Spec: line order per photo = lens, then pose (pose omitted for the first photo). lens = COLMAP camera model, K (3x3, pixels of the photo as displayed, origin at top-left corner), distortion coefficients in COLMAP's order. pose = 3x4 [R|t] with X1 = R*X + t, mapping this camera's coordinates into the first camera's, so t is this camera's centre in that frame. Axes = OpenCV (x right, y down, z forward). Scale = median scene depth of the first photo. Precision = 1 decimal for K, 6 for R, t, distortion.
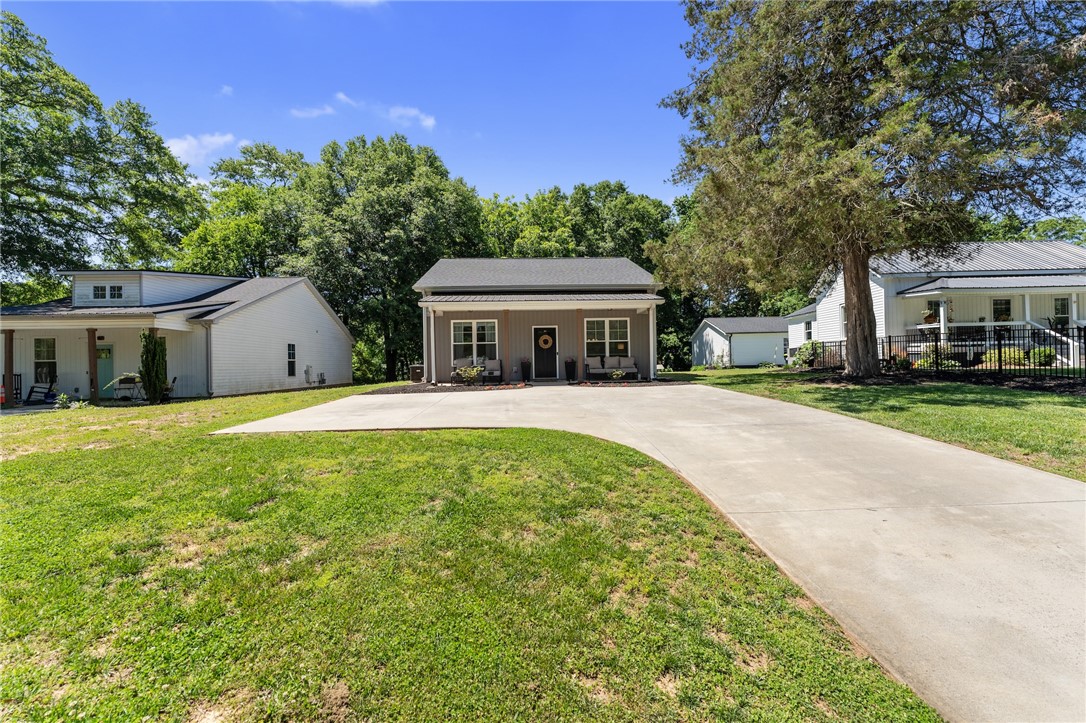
lens RADIAL K [[443.1, 0, 547.0], [0, 443.1, 362.5], [0, 0, 1]] dist [0.001976, 0.000713]
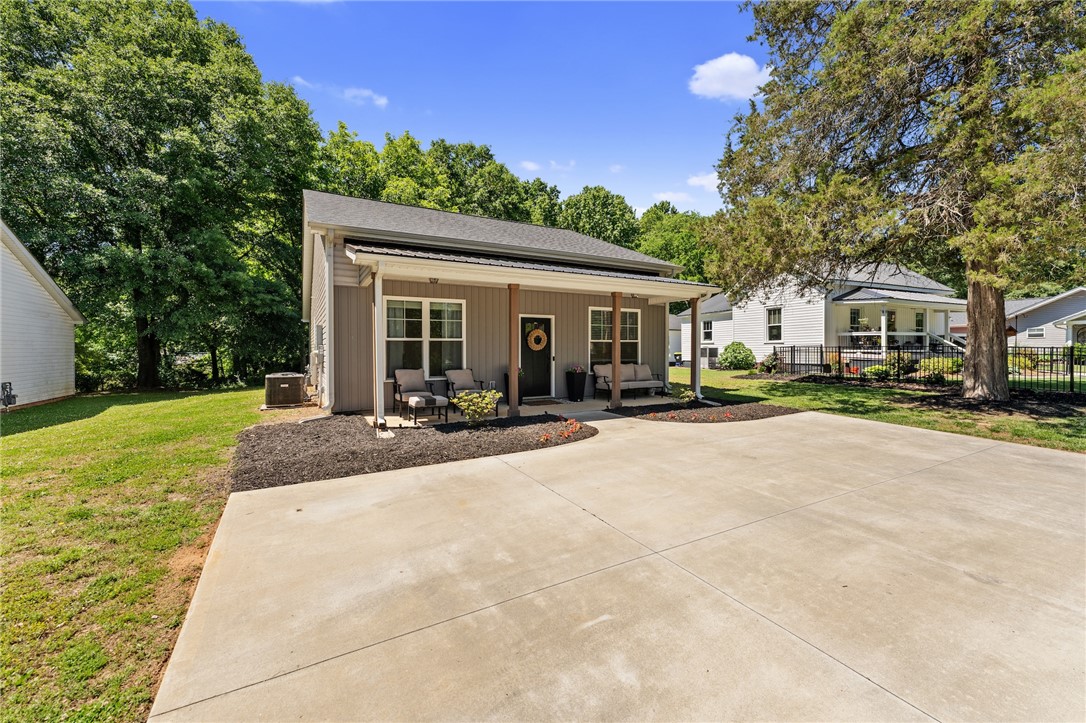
lens RADIAL K [[443.1, 0, 540.1], [0, 443.1, 354.2], [0, 0, 1]] dist [0.001976, 0.000713]
pose [[0.901887, 0.011785, 0.431812, -0.256018], [-0.015778, 0.999859, 0.005666, -0.029113], [-0.431684, -0.011923, 0.901946, 0.410733]]
